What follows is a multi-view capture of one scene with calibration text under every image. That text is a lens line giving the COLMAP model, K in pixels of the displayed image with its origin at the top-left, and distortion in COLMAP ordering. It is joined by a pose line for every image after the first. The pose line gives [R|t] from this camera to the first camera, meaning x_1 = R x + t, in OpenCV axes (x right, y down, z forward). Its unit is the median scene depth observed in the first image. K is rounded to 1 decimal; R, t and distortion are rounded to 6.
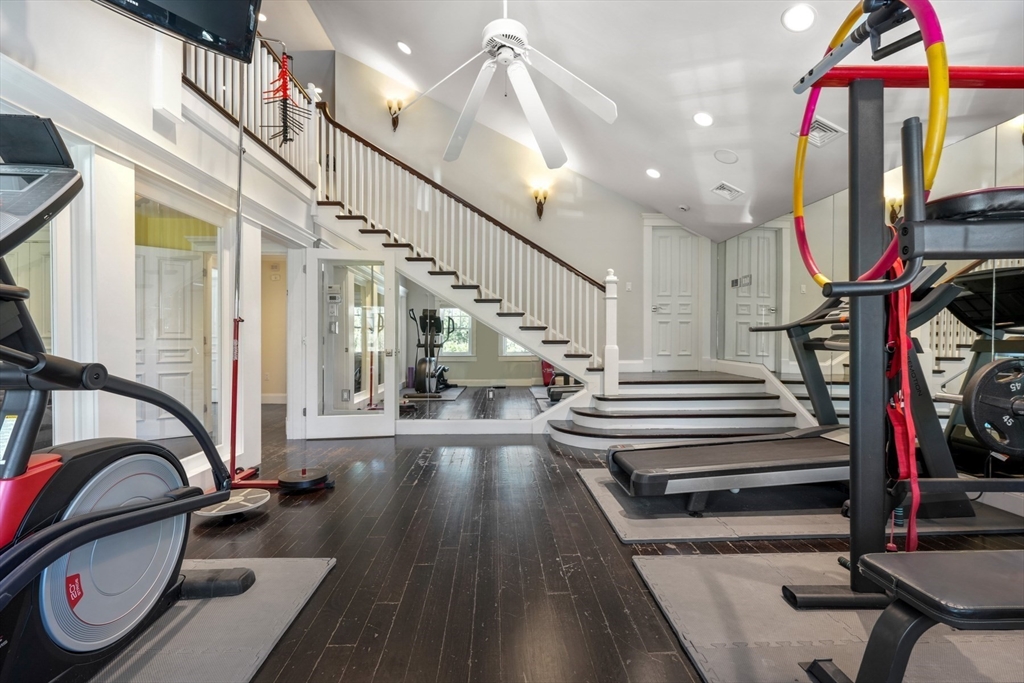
lens RADIAL K [[434.1, 0, 518.2], [0, 434.1, 340.8], [0, 0, 1]] dist [-0.001967, 0.000360]
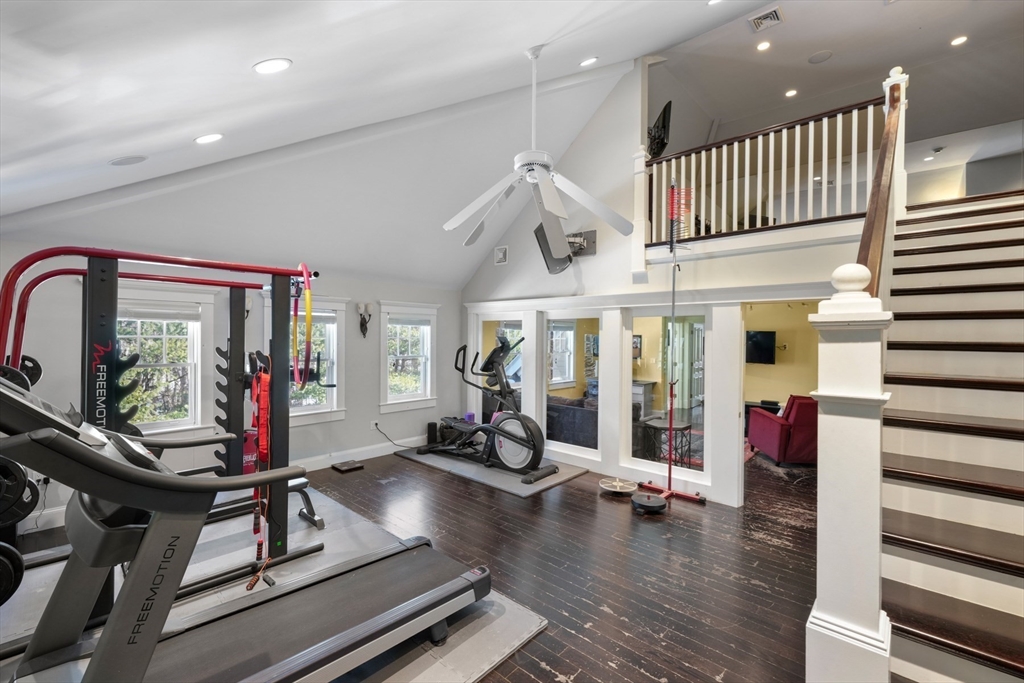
lens RADIAL K [[434.1, 0, 518.2], [0, 434.1, 340.8], [0, 0, 1]] dist [-0.001967, 0.000360]
pose [[-0.708468, 0.003556, -0.705734, 0.854998], [-0.012002, 0.999782, 0.017086, -0.237084], [0.705640, 0.020575, -0.708271, 1.891948]]
